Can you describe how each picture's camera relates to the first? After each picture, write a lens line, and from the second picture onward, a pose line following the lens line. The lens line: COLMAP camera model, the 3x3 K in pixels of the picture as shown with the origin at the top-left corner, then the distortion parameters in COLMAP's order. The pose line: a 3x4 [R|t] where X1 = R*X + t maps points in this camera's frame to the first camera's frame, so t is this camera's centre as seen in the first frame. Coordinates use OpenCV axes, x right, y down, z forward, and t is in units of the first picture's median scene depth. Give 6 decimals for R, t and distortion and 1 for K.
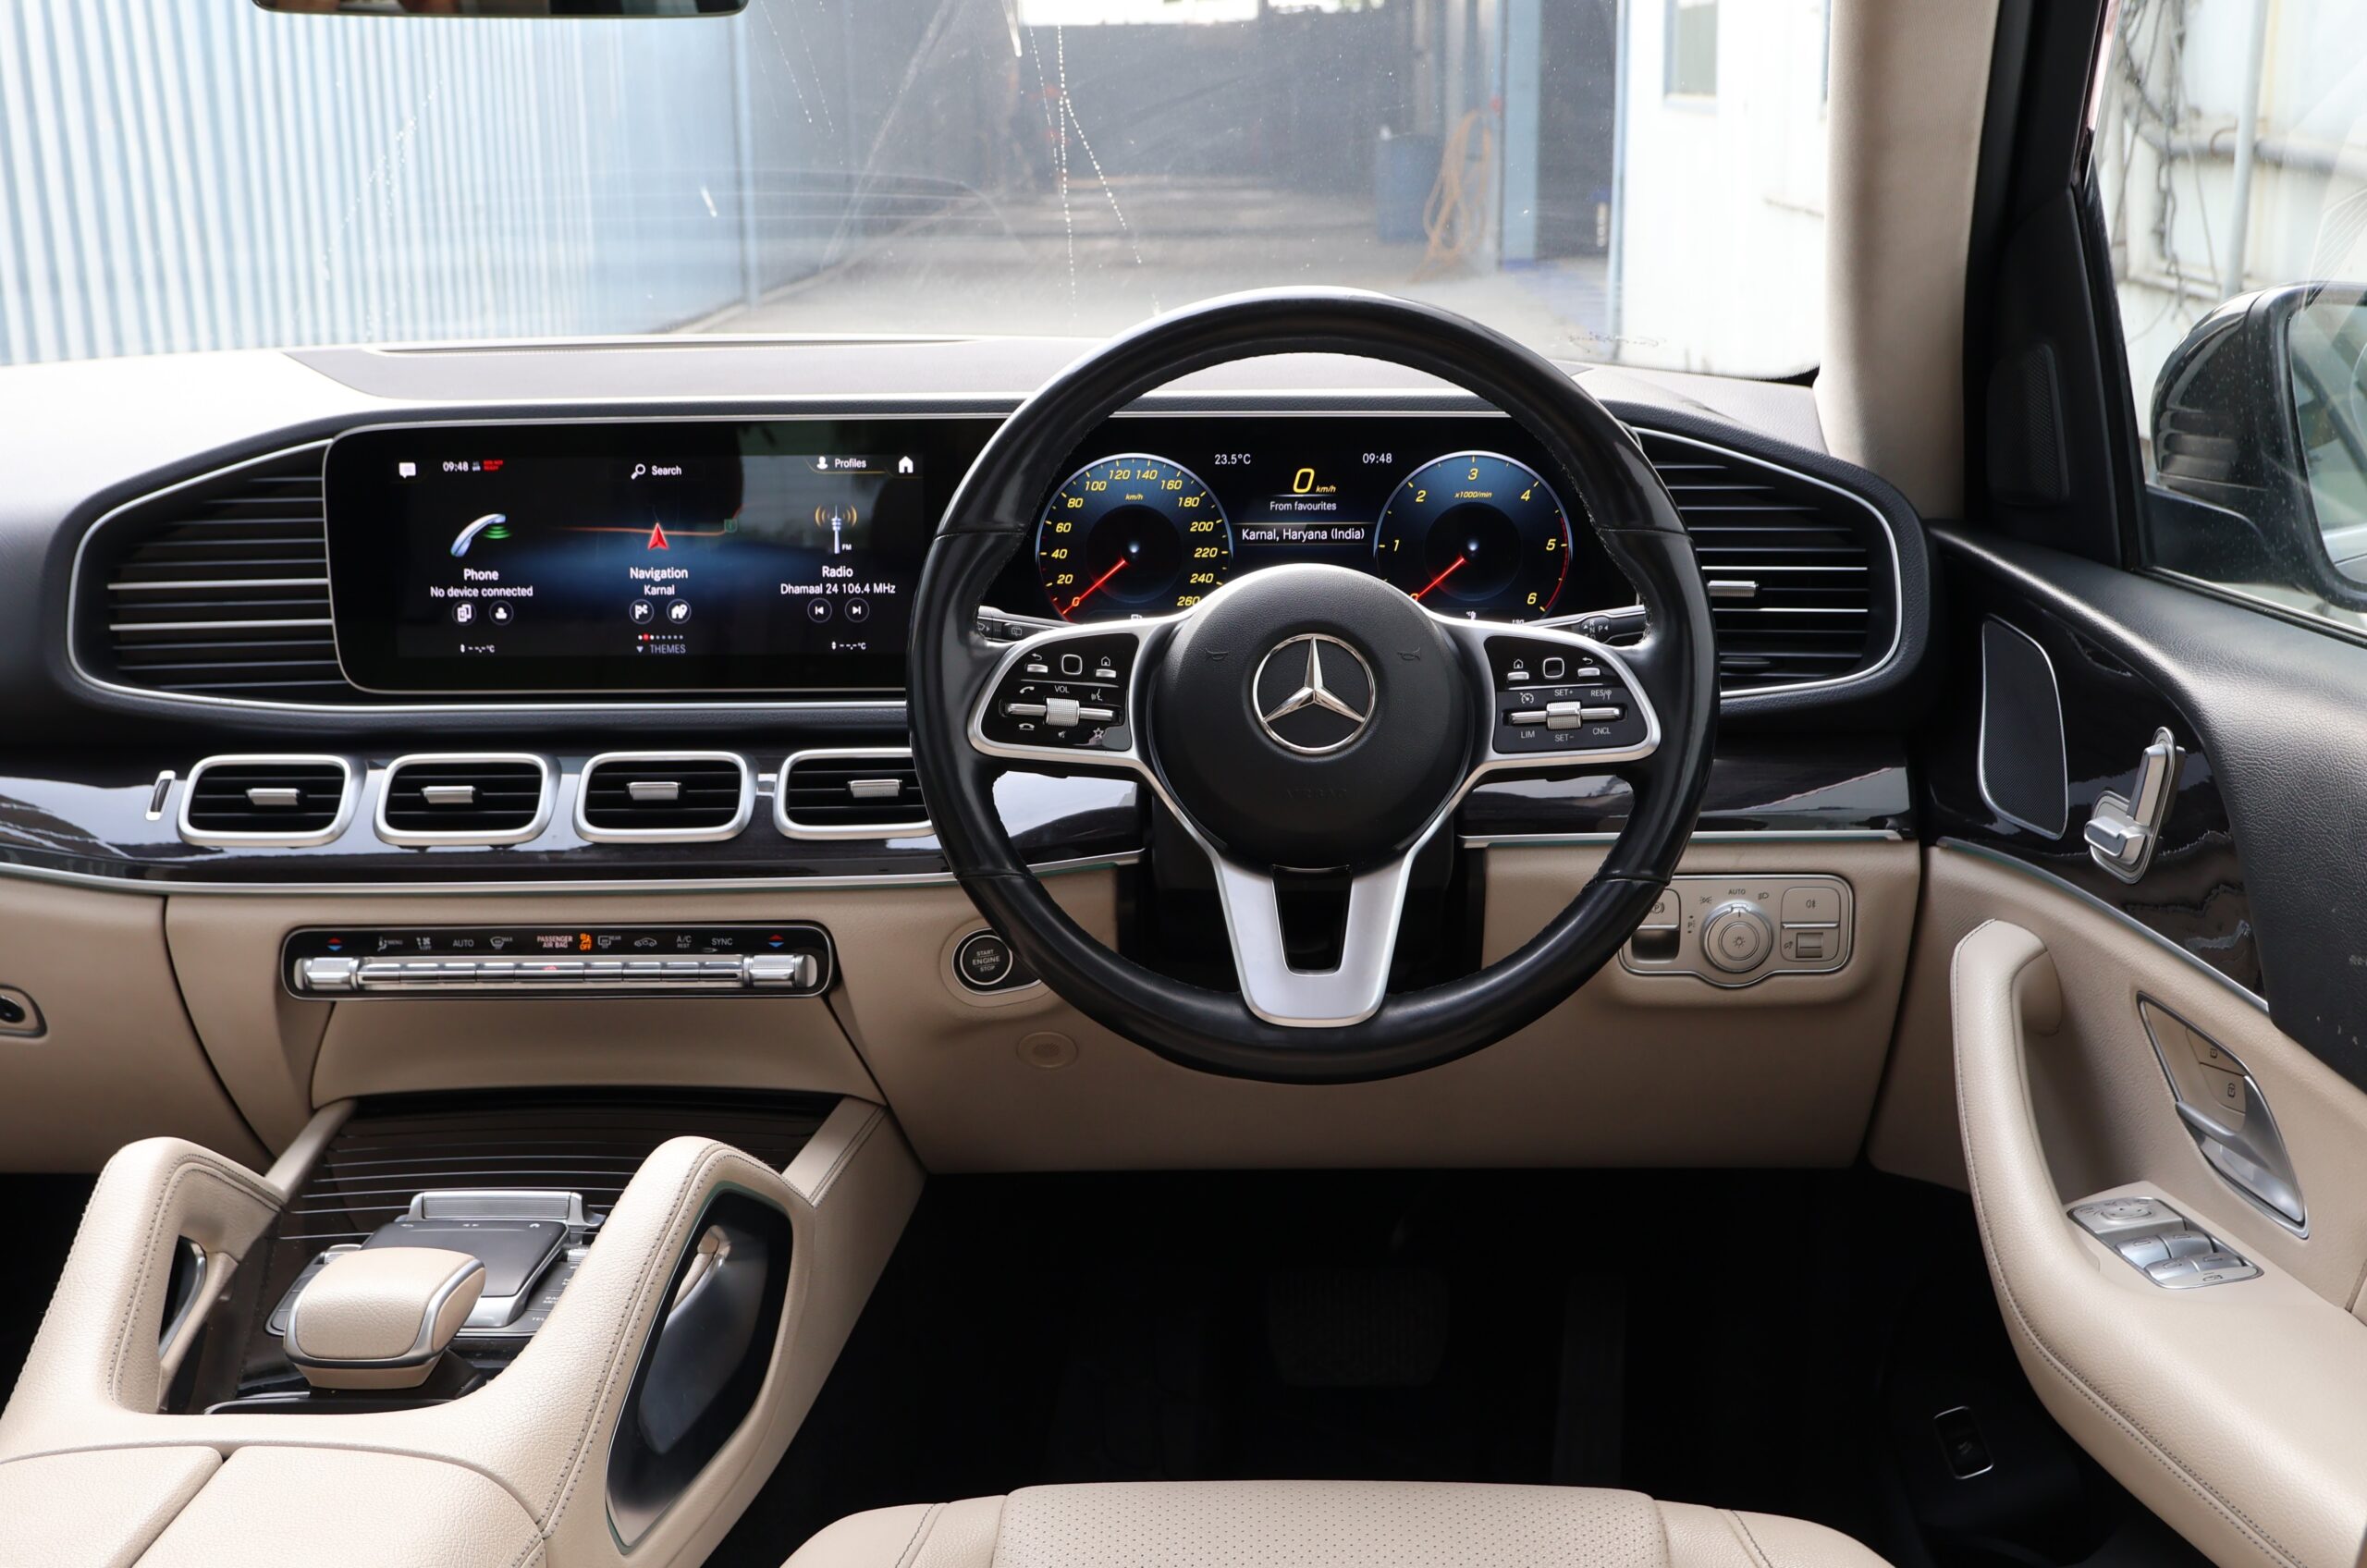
lens RADIAL K [[2741.1, 0, 1183.5], [0, 2741.1, 784.0], [0, 0, 1]] dist [-0.004804, 0.018473]
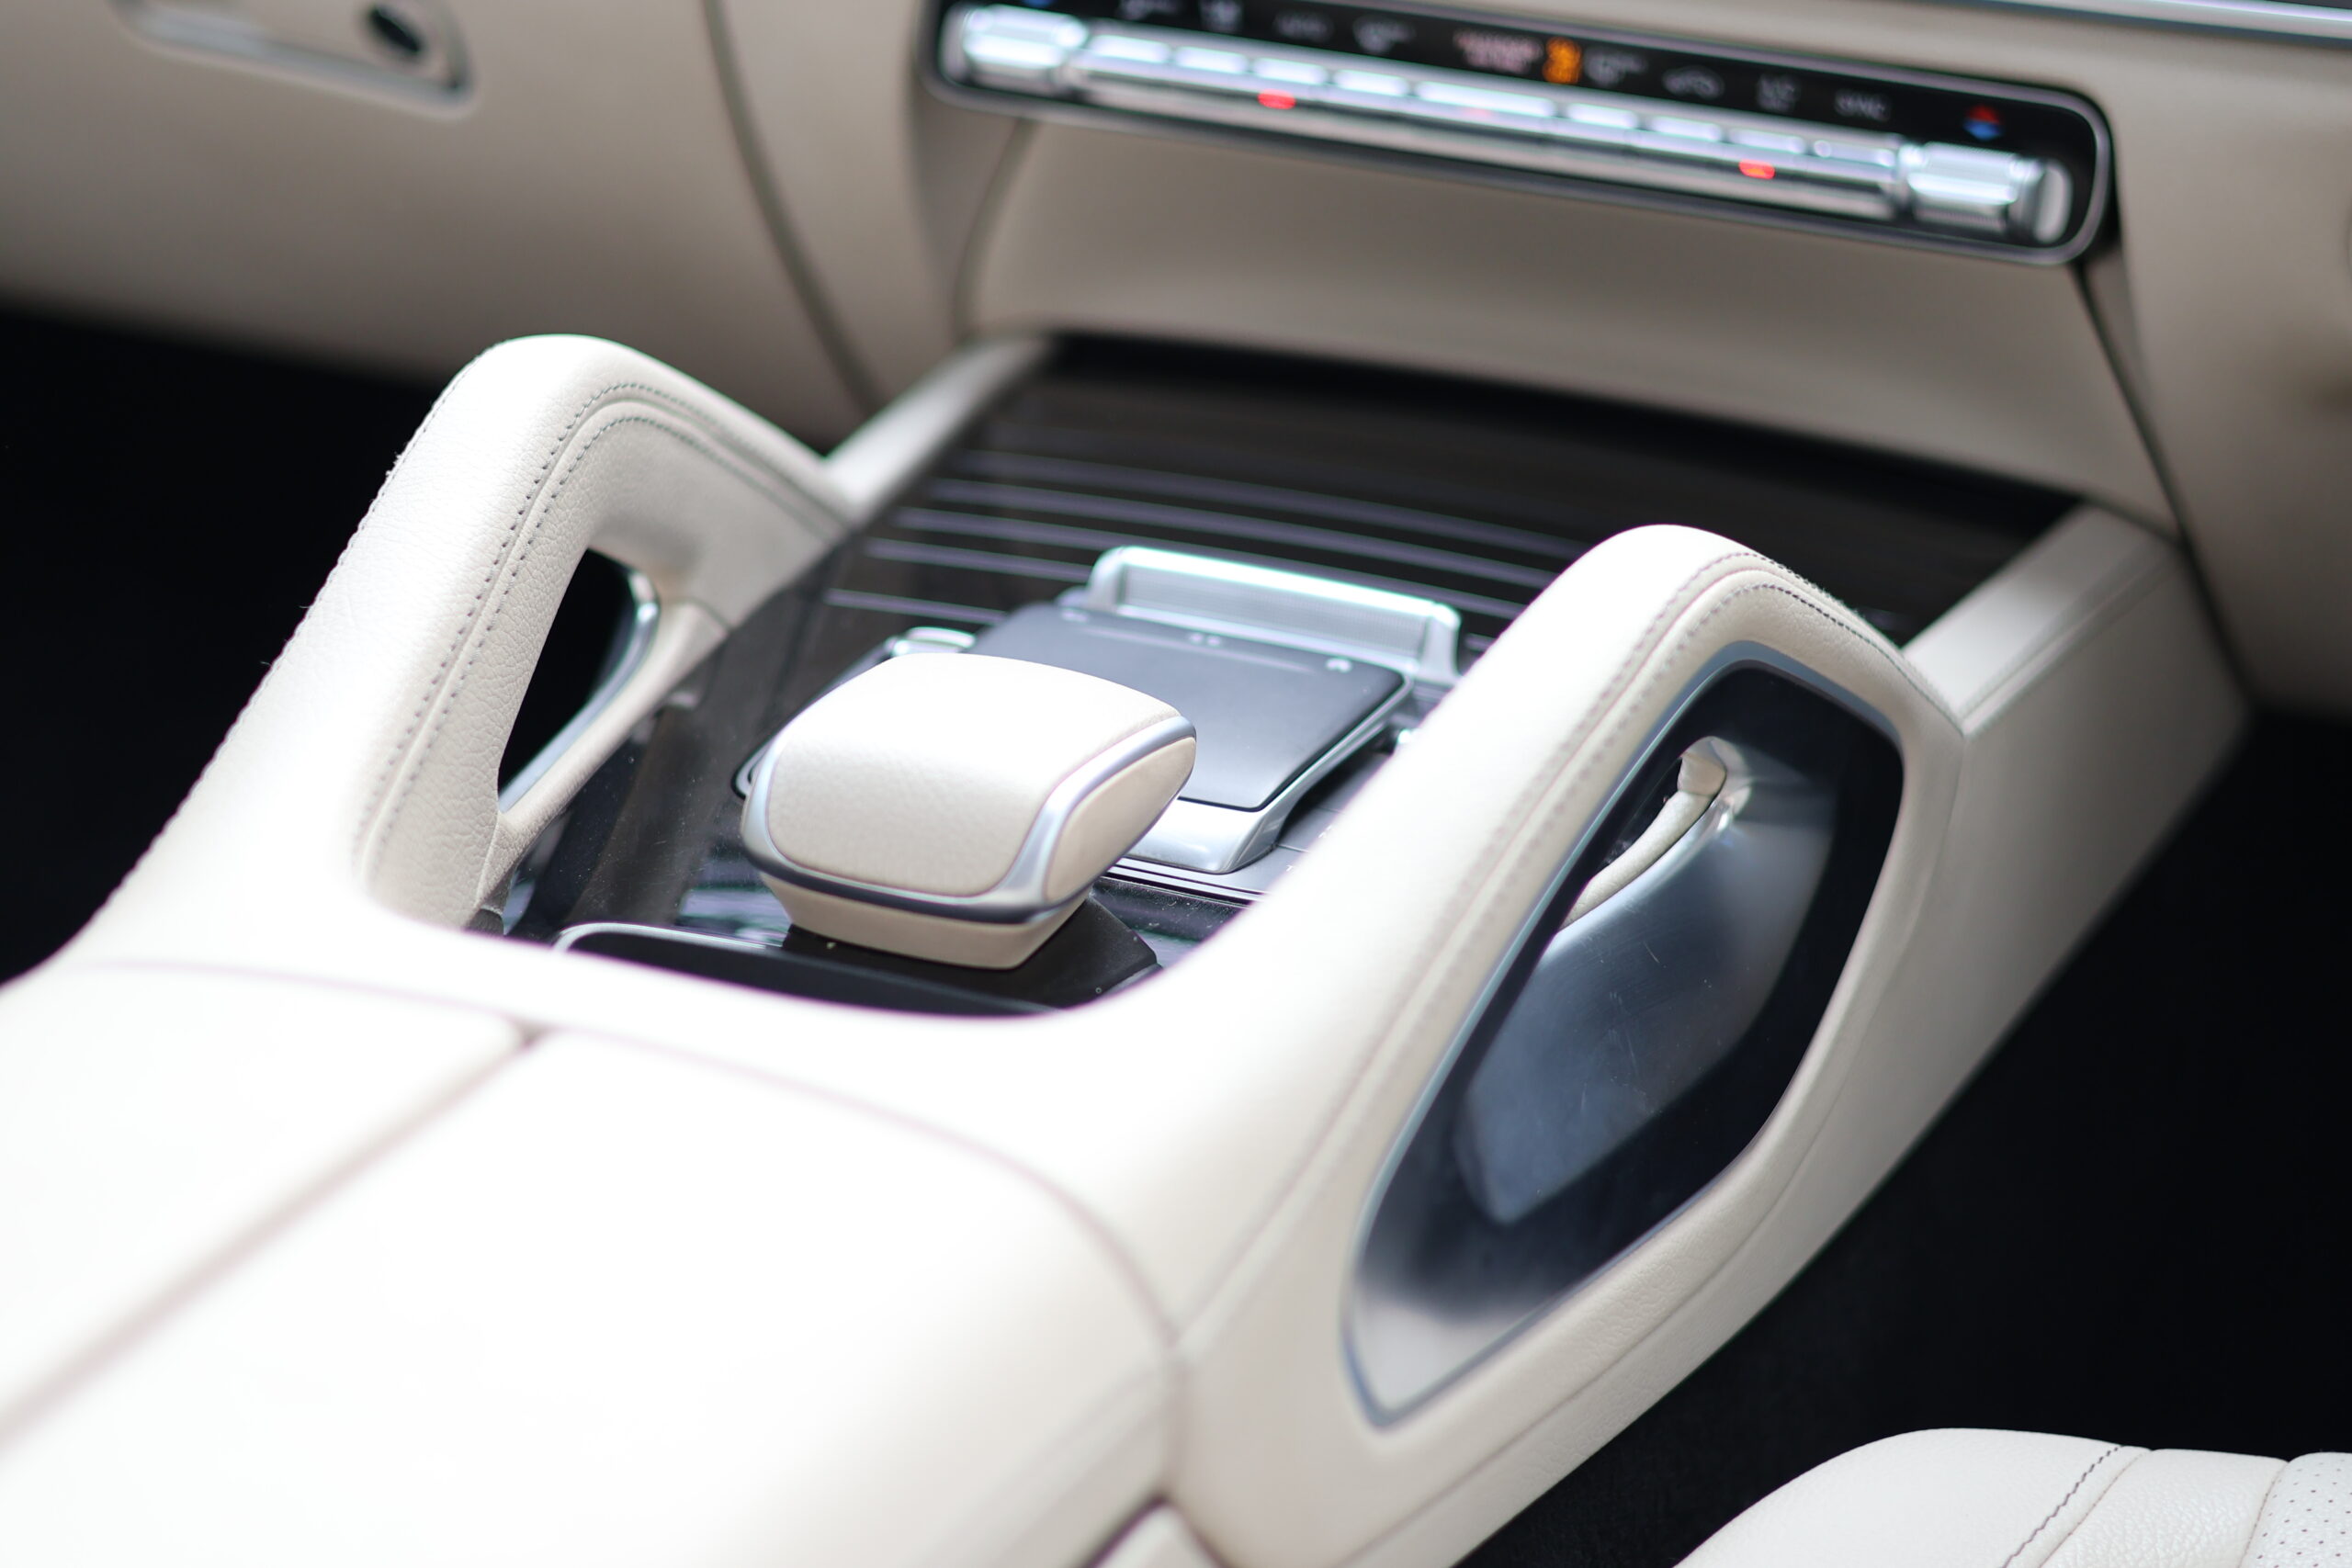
lens RADIAL K [[5350.4, 0, 1176.0], [0, 5350.4, 784.0], [0, 0, 1]] dist [0.034337, -0.133269]
pose [[0.937216, 0.182251, -0.297341, 0.003630], [-0.129369, 0.973440, 0.188886, 0.017322], [0.323868, -0.138560, 0.935901, 0.165025]]
